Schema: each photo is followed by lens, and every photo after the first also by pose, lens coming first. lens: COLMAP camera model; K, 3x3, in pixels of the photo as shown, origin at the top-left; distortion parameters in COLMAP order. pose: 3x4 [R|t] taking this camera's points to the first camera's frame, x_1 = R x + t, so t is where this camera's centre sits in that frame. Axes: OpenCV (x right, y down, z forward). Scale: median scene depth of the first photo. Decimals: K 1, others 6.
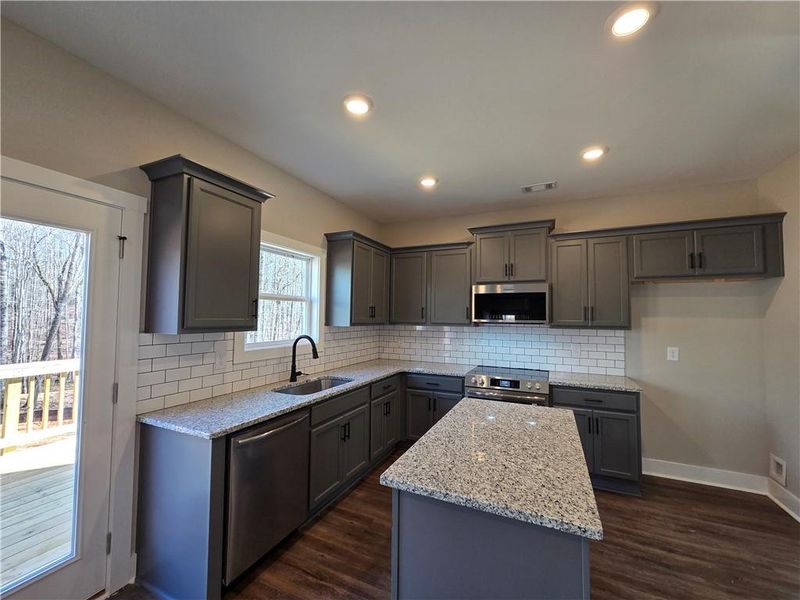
lens RADIAL K [[328.6, 0, 398.3], [0, 328.6, 303.9], [0, 0, 1]] dist [0.010599, 0.000030]
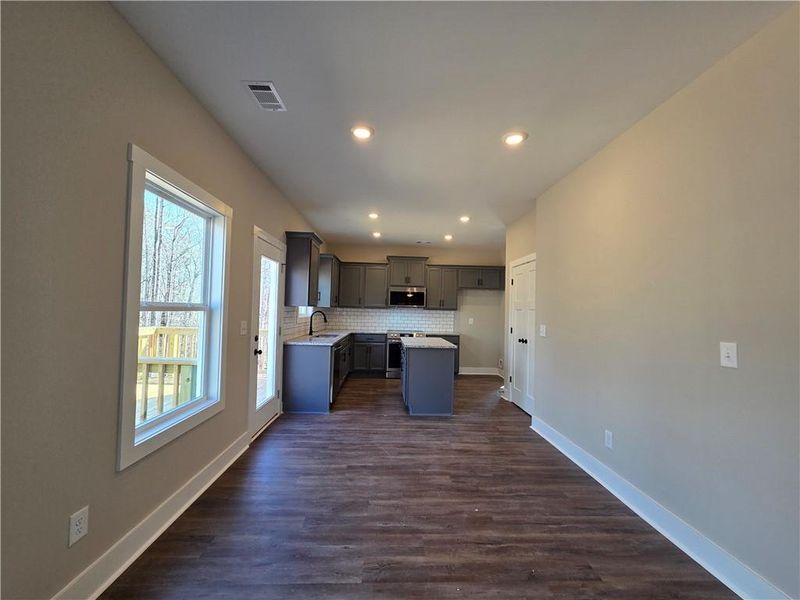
lens RADIAL K [[328.6, 0, 398.3], [0, 328.6, 303.9], [0, 0, 1]] dist [0.010599, 0.000030]
pose [[0.893194, 0.021527, 0.449156, -0.628245], [-0.032483, 0.999333, 0.016701, 0.008703], [-0.448497, -0.029507, 0.893297, -0.780713]]
